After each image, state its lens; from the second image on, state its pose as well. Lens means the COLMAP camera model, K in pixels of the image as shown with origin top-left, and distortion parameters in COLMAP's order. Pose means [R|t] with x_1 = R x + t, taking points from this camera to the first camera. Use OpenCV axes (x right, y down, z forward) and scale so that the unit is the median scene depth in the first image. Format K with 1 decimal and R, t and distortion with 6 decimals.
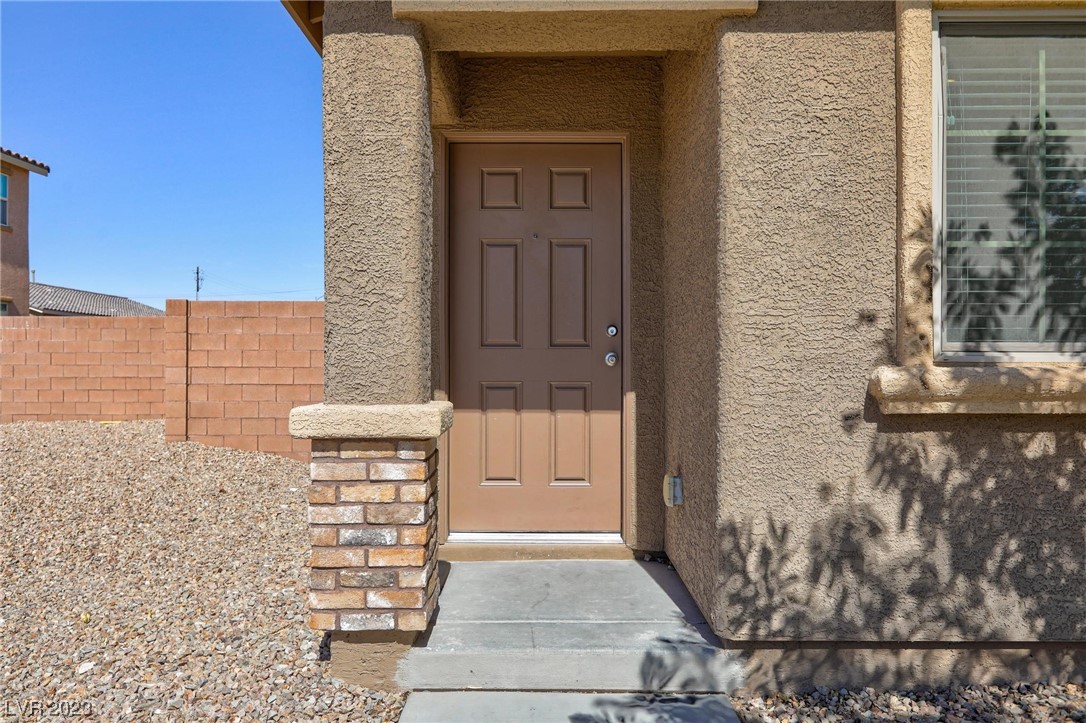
lens RADIAL K [[808.5, 0, 544.1], [0, 808.5, 357.5], [0, 0, 1]] dist [0.000167, -0.002177]
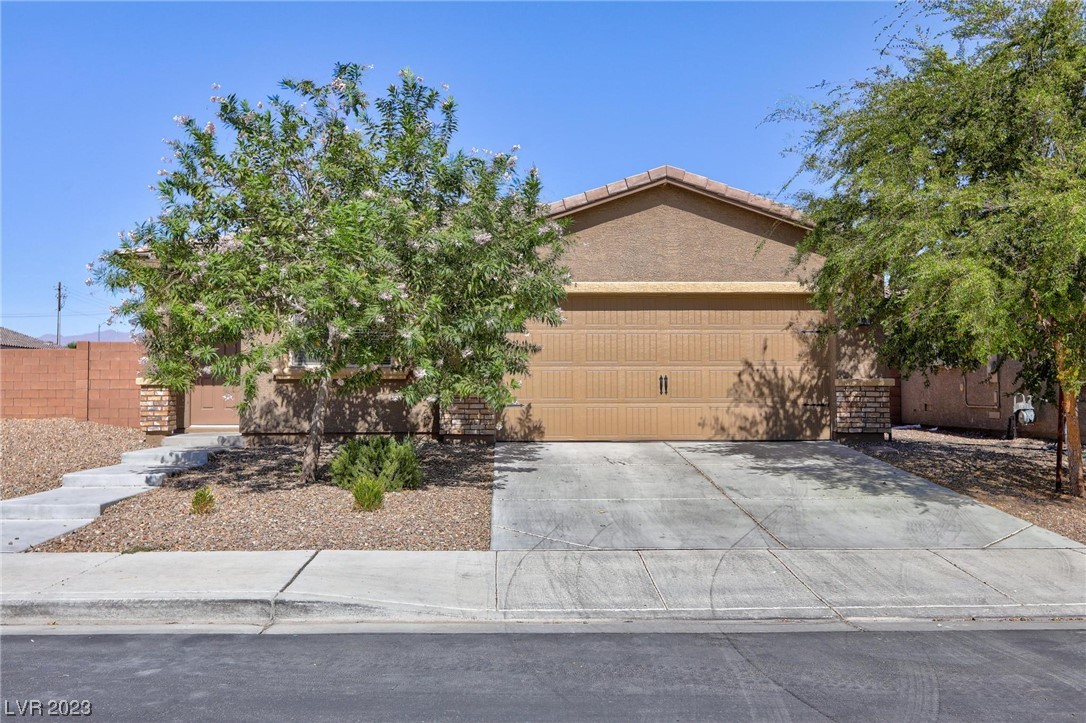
lens RADIAL K [[1013.5, 0, 542.1], [0, 1013.5, 363.3], [0, 0, 1]] dist [-0.007179, 0.000000]
pose [[0.998944, -0.000698, 0.045946, 1.556190], [0.001925, 0.999643, -0.026662, 0.130370], [-0.045911, 0.026722, 0.998588, -4.360403]]
